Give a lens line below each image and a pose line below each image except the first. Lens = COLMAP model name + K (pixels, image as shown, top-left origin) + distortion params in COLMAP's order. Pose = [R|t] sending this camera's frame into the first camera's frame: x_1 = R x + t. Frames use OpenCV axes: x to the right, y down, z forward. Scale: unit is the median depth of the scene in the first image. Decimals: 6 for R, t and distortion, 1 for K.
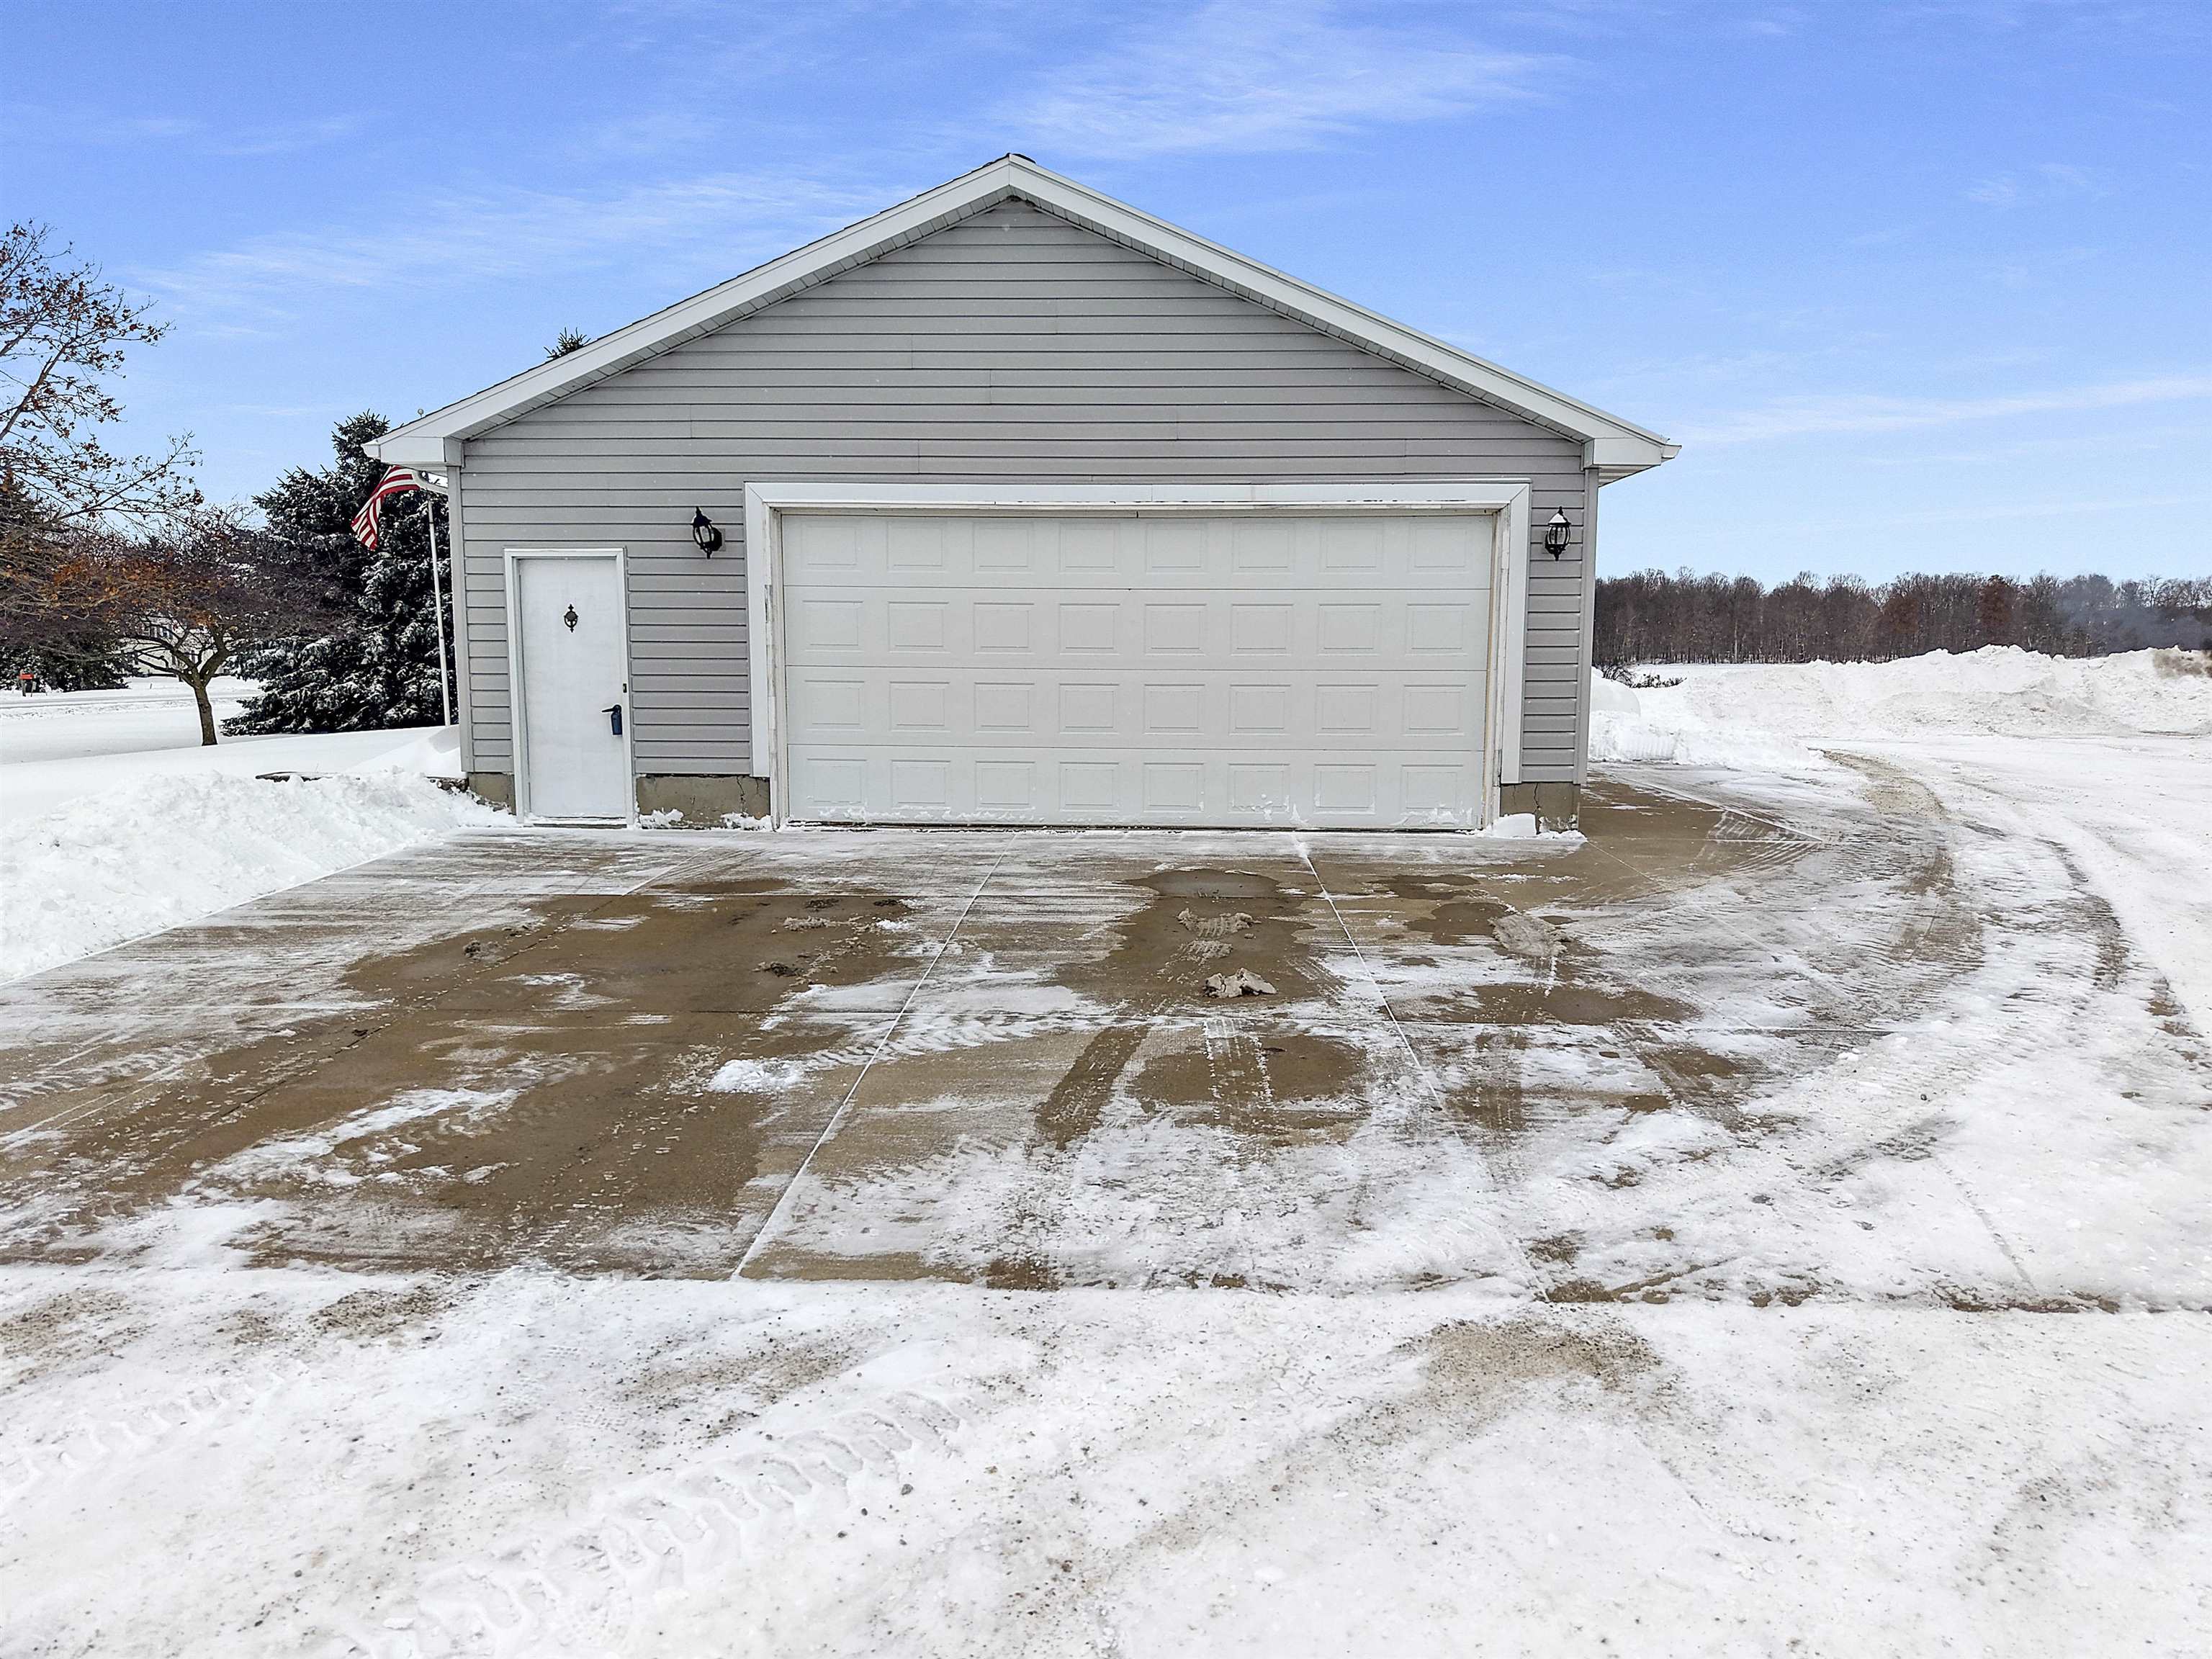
lens RADIAL K [[1497.7, 0, 1109.1], [0, 1497.7, 813.9], [0, 0, 1]] dist [0.037185, -0.059374]
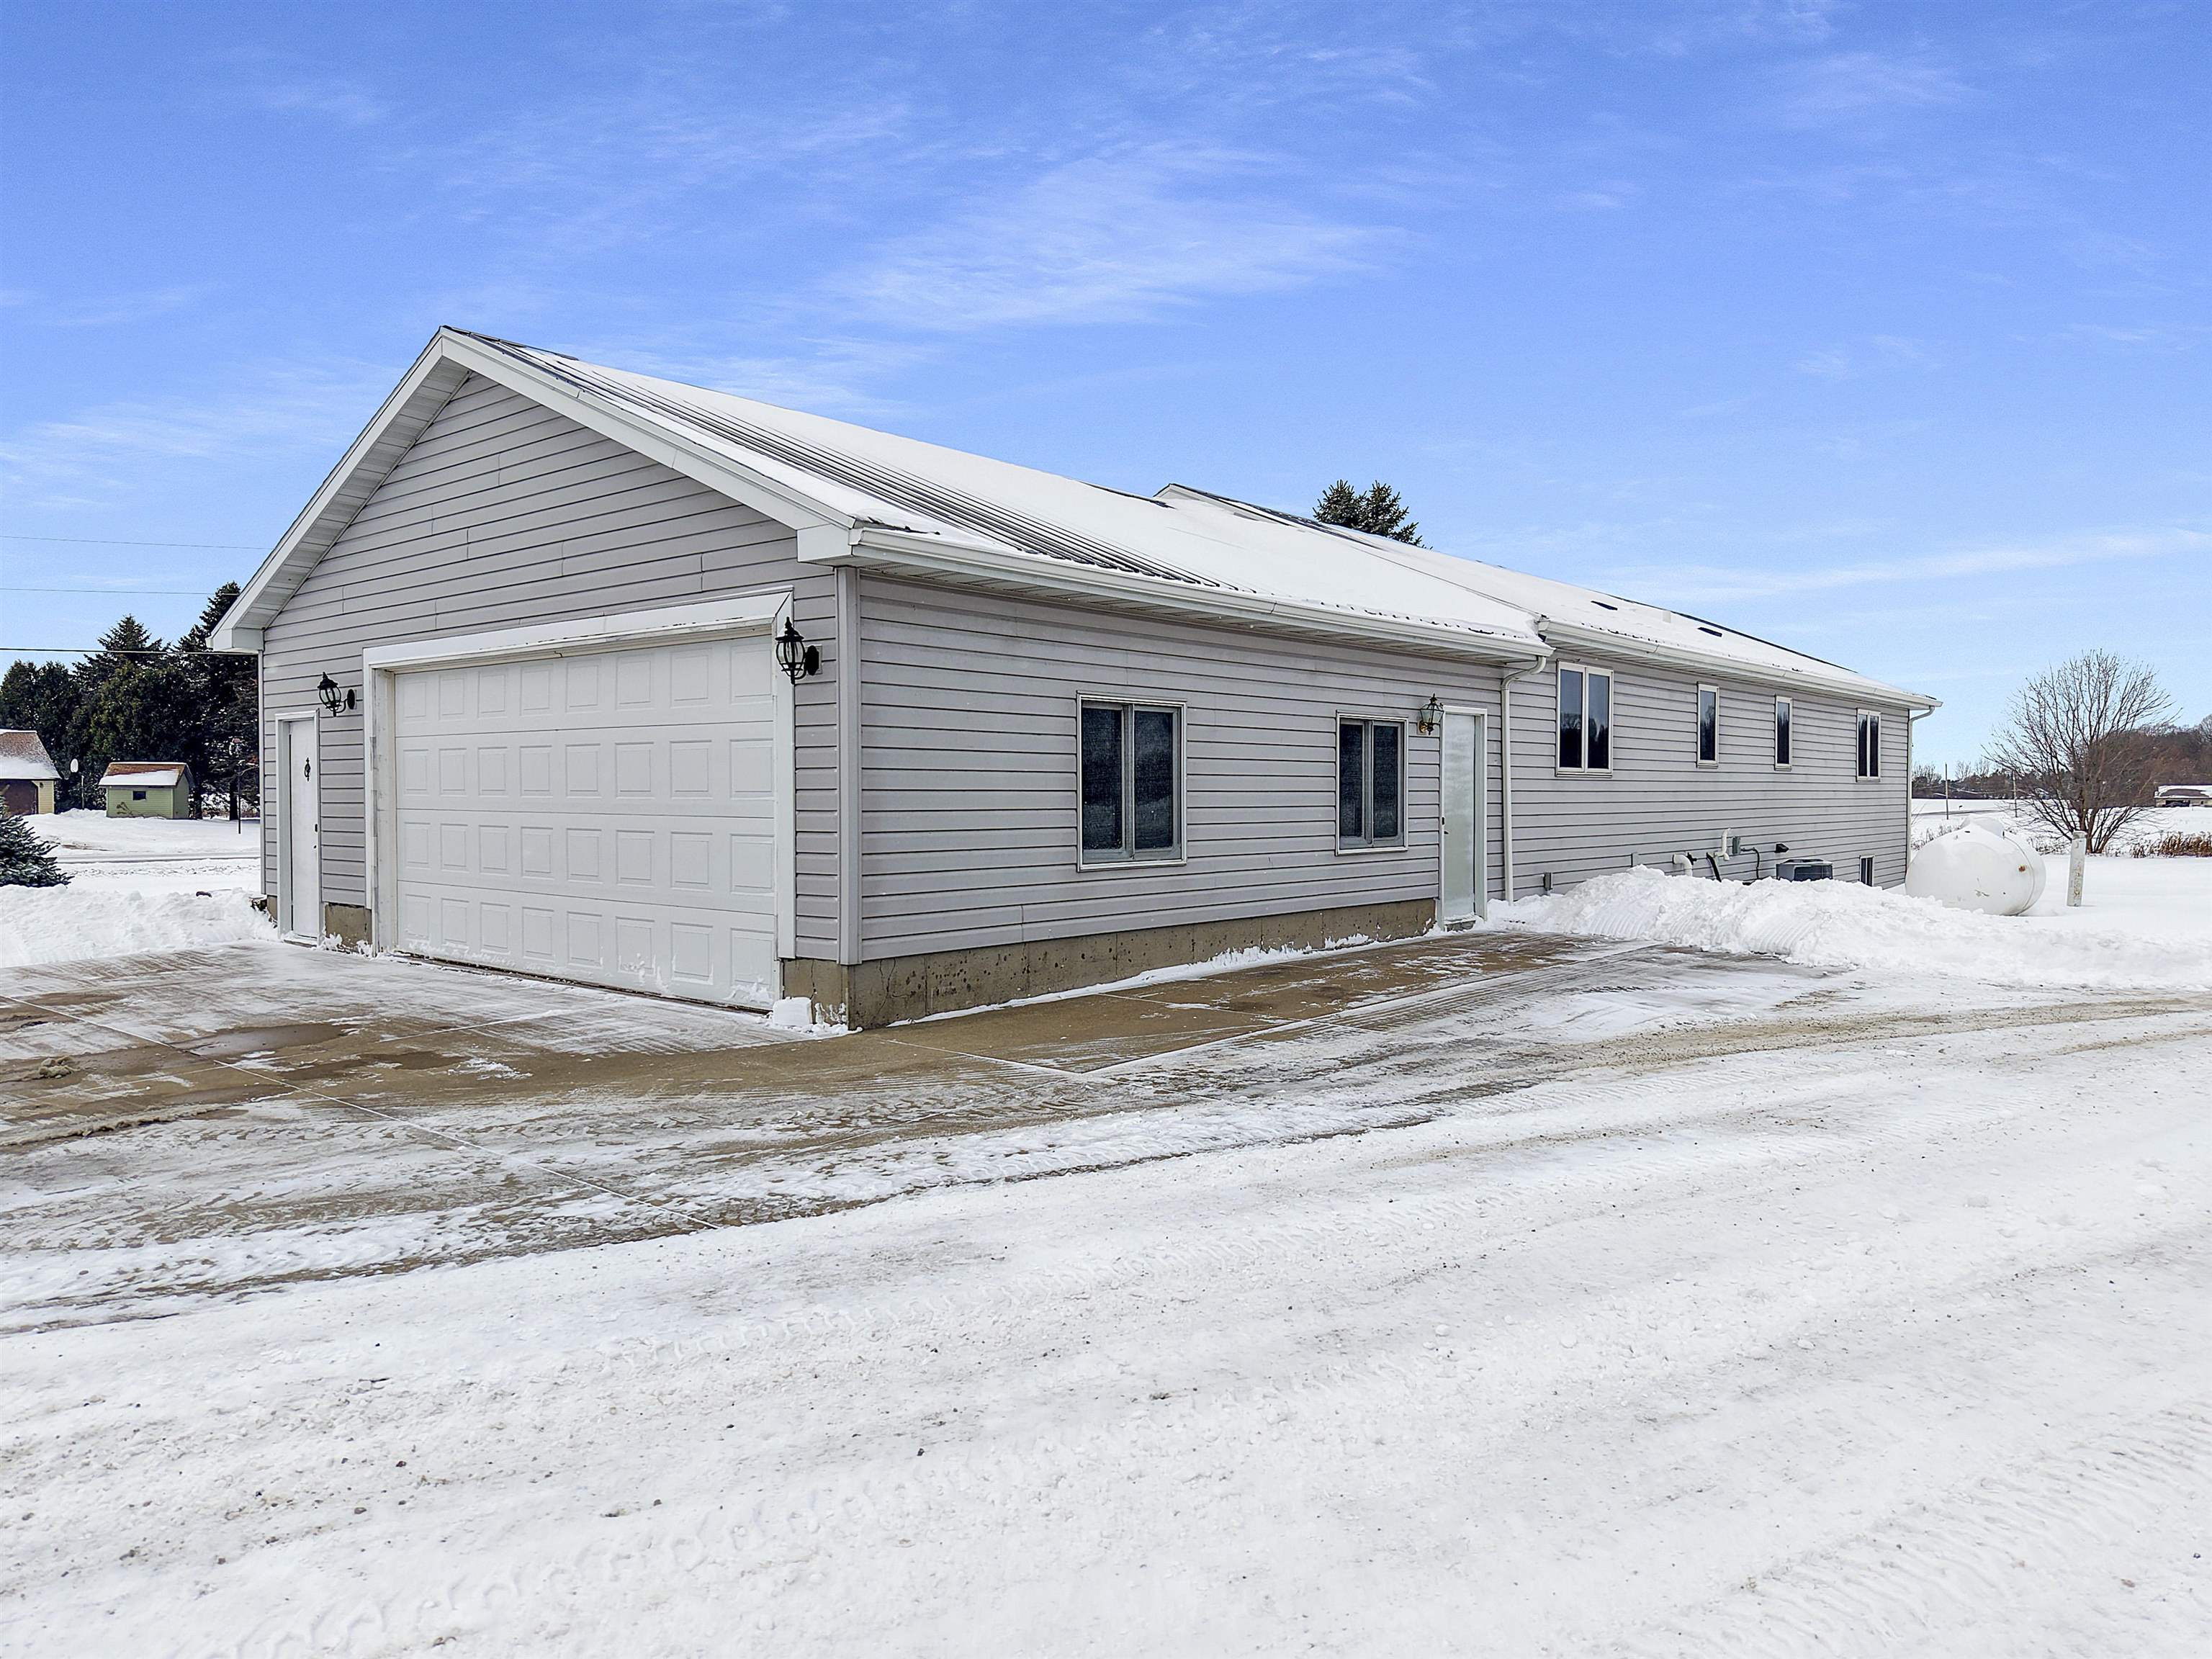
lens RADIAL K [[1497.7, 0, 1109.1], [0, 1497.7, 813.9], [0, 0, 1]] dist [0.037185, -0.059374]
pose [[0.788376, 0.005817, -0.615166, 0.894634], [-0.062800, 0.995492, -0.071070, -0.050980], [0.611980, 0.094662, 0.785188, 0.464815]]
